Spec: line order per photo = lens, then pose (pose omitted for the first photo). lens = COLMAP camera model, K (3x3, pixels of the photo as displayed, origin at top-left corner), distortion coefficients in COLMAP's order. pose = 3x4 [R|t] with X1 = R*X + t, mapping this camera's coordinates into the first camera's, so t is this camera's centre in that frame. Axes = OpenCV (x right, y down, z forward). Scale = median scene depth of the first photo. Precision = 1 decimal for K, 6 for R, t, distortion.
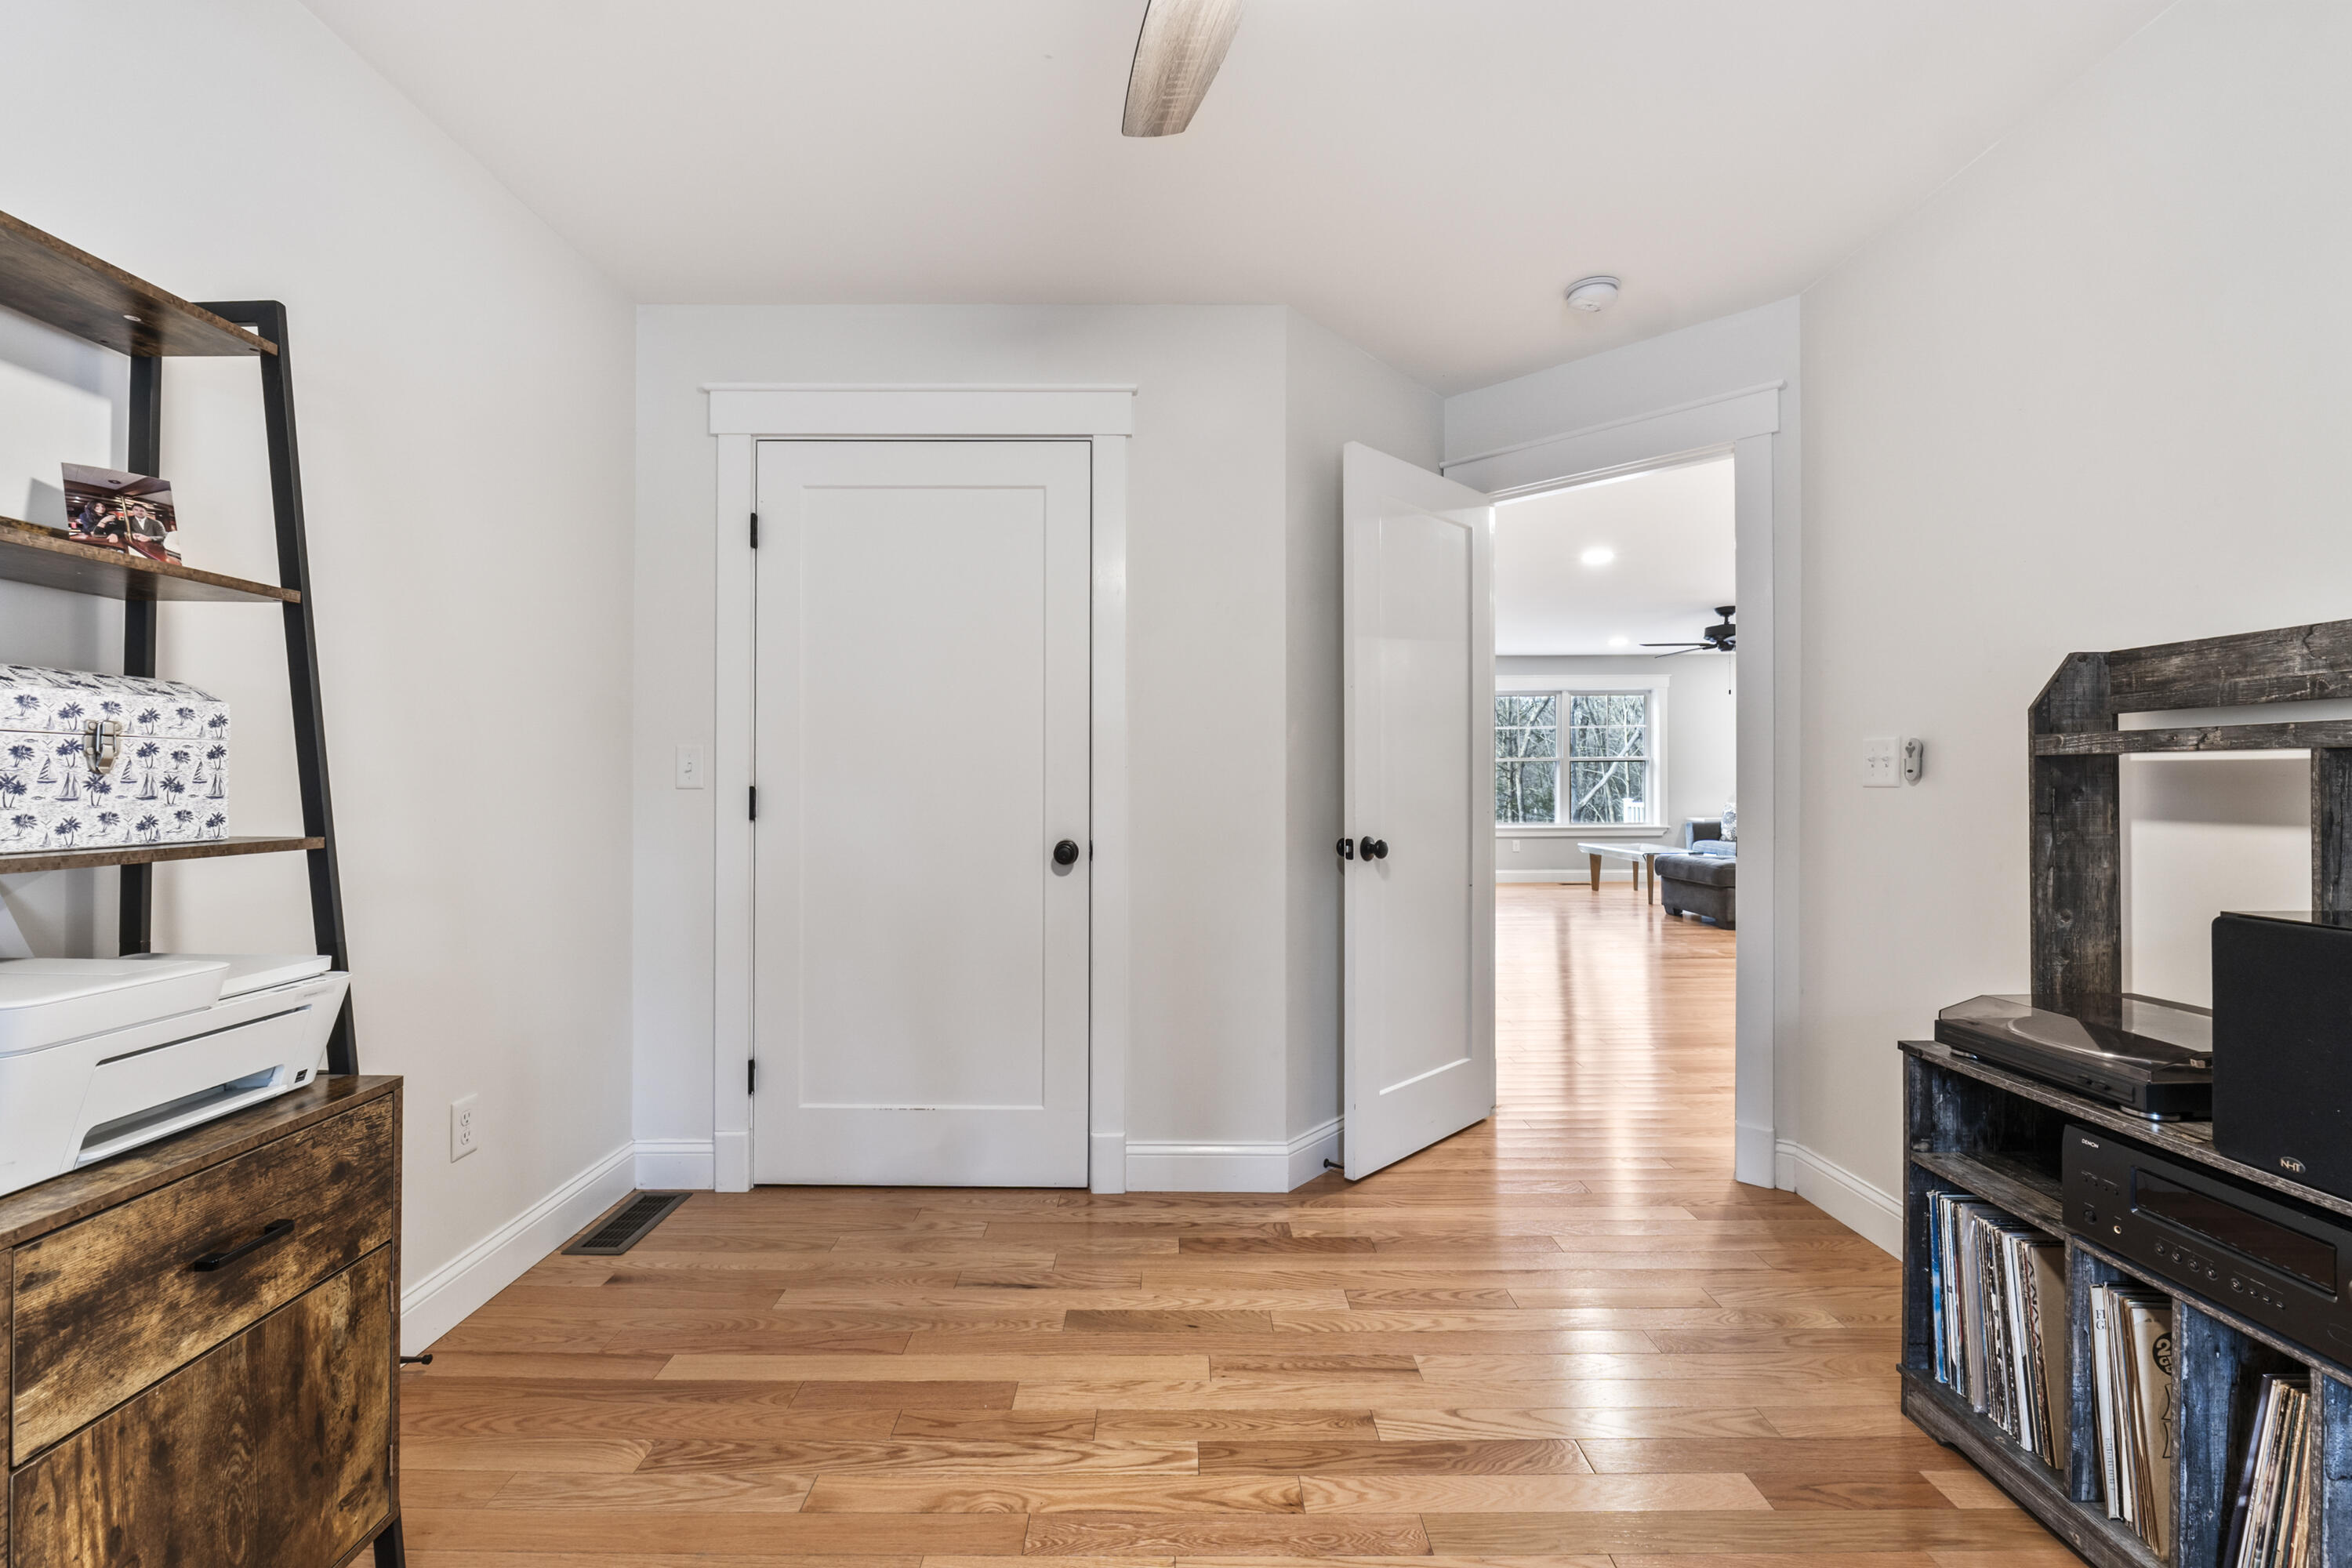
lens RADIAL K [[1156.7, 0, 1176.0], [0, 1156.7, 784.0], [0, 0, 1]] dist [-0.000968, -0.000209]
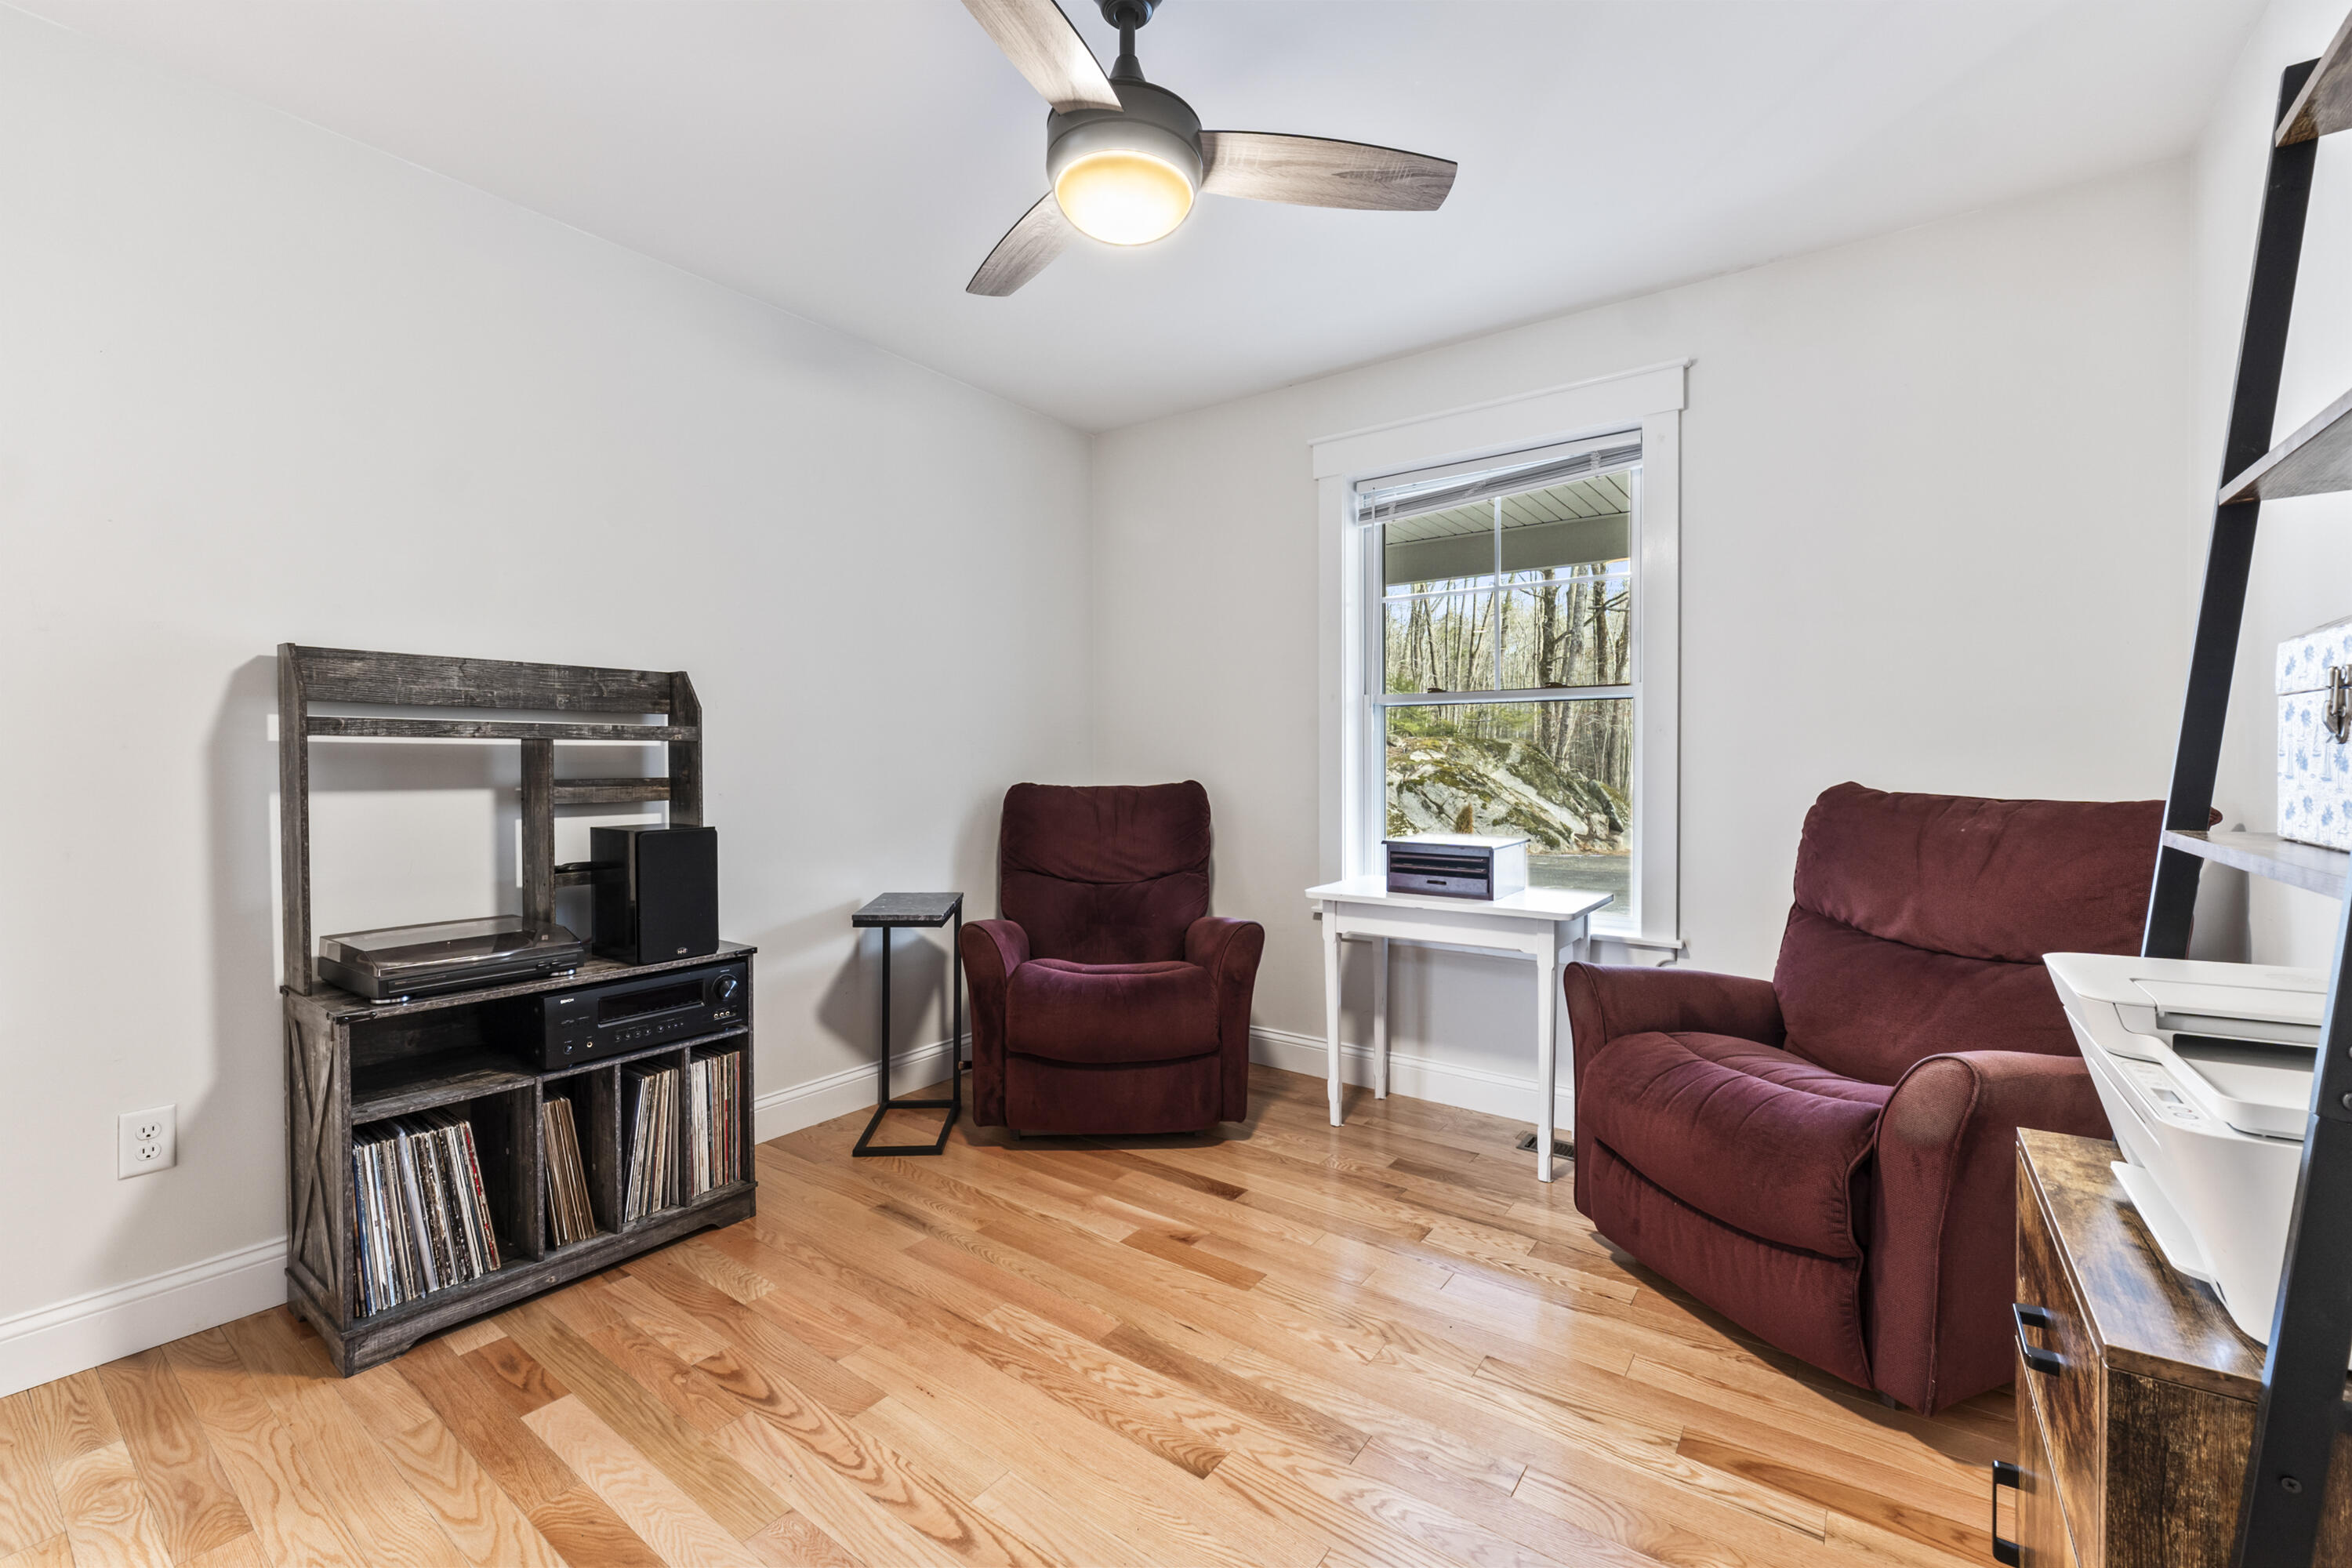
lens RADIAL K [[1156.7, 0, 1176.0], [0, 1156.7, 784.0], [0, 0, 1]] dist [-0.000968, -0.000209]
pose [[-0.854700, -0.013127, 0.518956, -0.614909], [-0.000917, 0.999717, 0.023778, -0.005986], [-0.519121, 0.019847, -0.854470, 1.746363]]
